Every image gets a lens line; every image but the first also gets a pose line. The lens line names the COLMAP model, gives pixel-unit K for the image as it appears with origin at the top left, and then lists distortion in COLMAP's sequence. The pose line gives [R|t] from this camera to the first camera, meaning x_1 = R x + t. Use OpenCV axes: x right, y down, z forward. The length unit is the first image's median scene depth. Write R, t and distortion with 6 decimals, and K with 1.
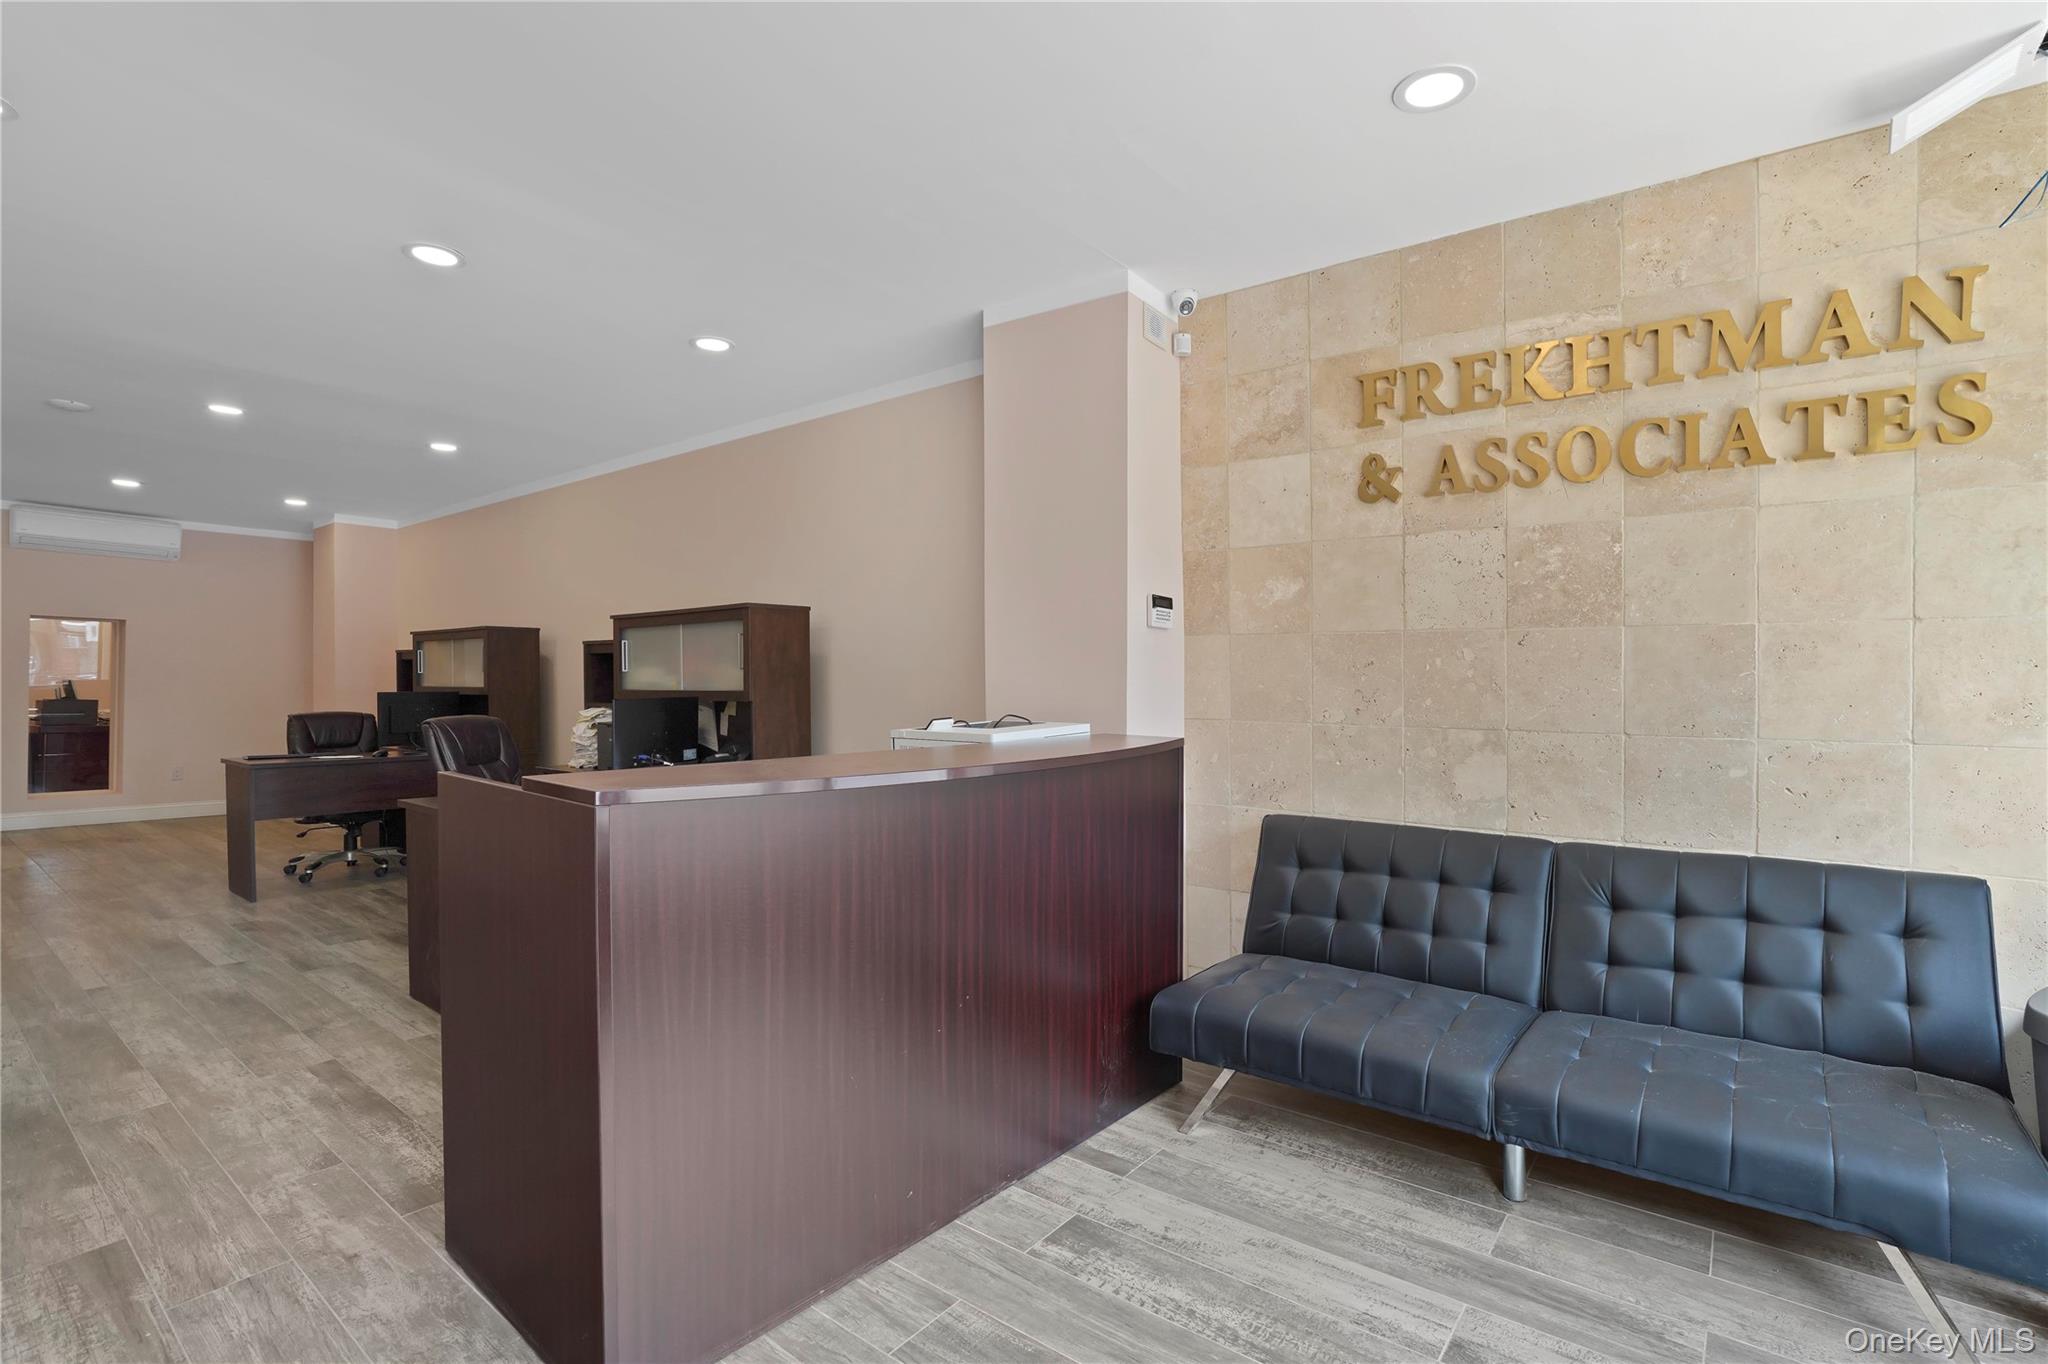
lens RADIAL K [[943.8, 0, 1032.7], [0, 943.8, 685.1], [0, 0, 1]] dist [-0.059719, 0.027483]
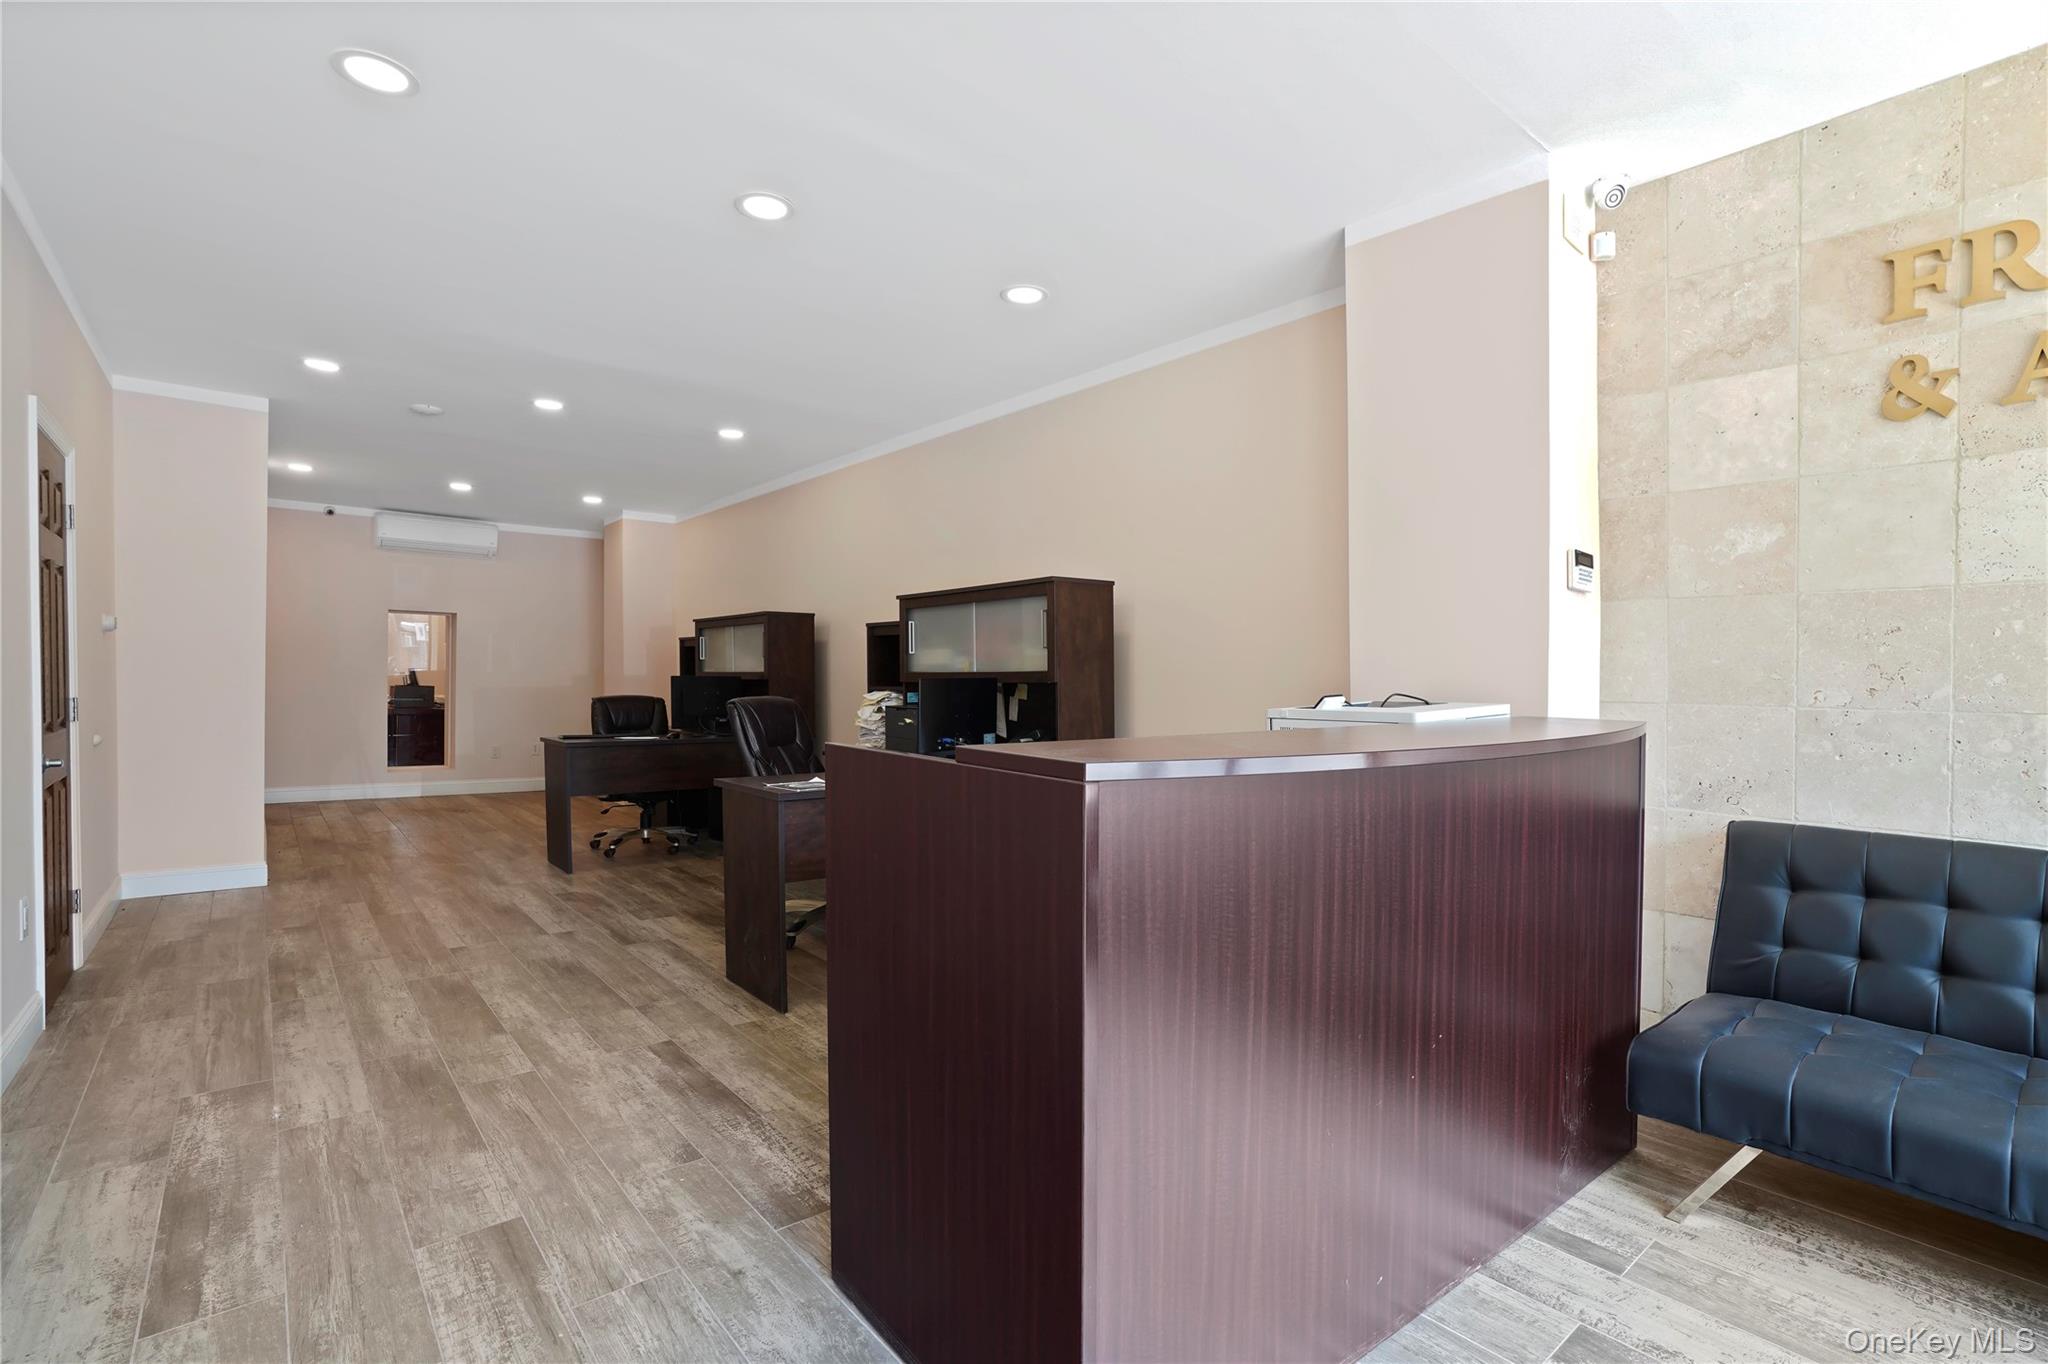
lens RADIAL K [[947.0, 0, 1033.3], [0, 947.0, 694.8], [0, 0, 1]] dist [-0.059787, 0.026834]
pose [[0.977285, 0.007643, -0.211794, -0.155766], [-0.004900, 0.999897, 0.013477, 0.021186], [0.211875, -0.012133, 0.977221, 0.099182]]
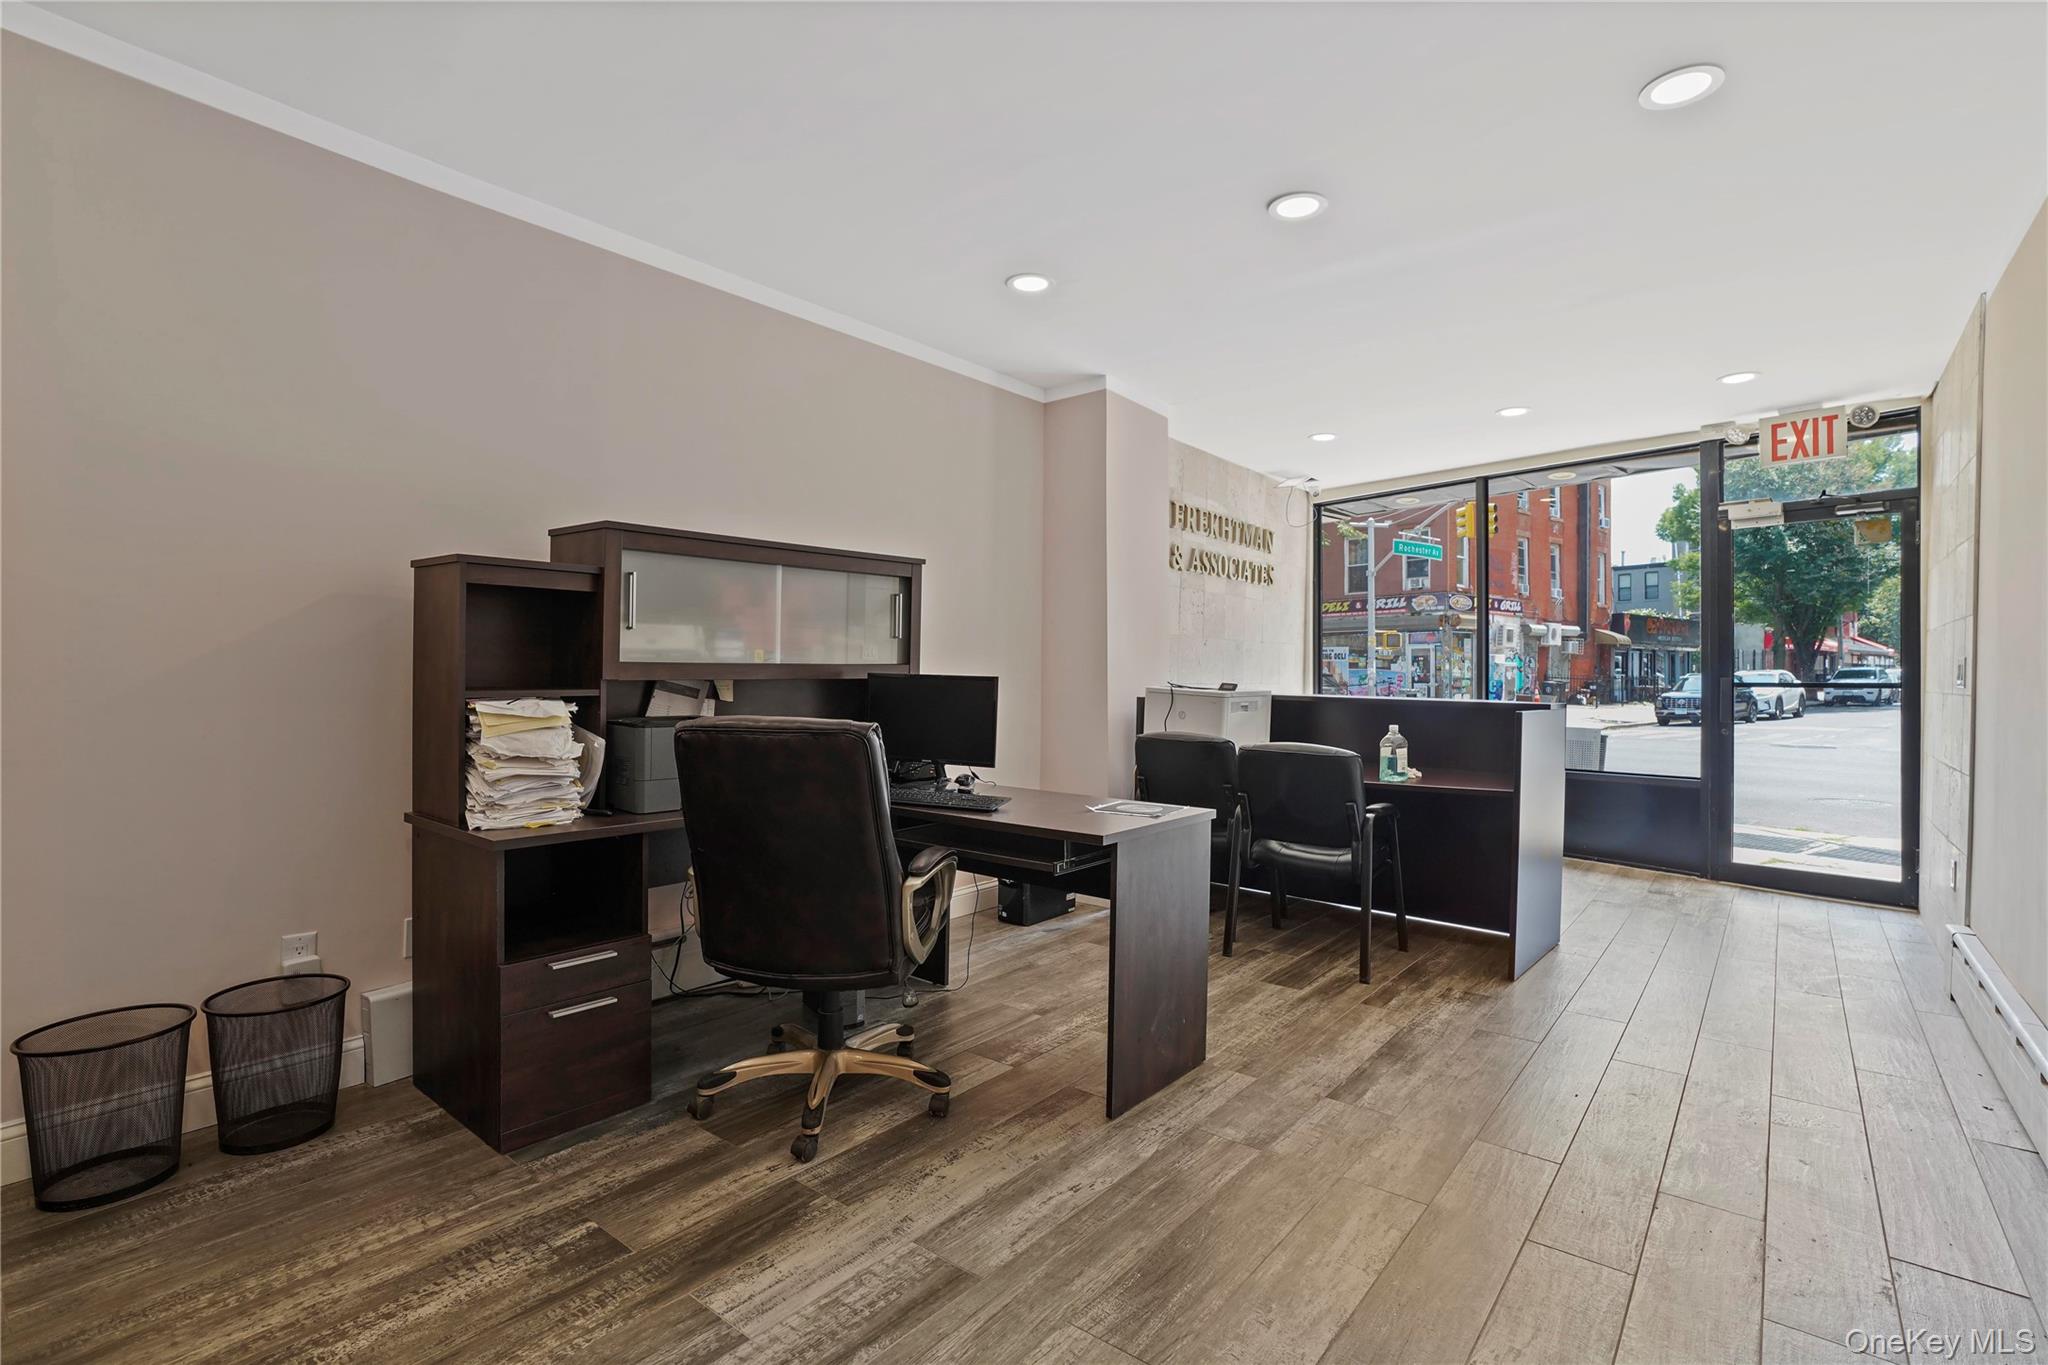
lens RADIAL K [[974.2, 0, 1044.4], [0, 974.2, 667.4], [0, 0, 1]] dist [-0.063894, 0.029222]
pose [[0.009115, 0.000561, 0.999958, -1.470863], [-0.004160, 0.999991, -0.000523, 0.010516], [-0.999950, -0.004155, 0.009117, 1.115533]]
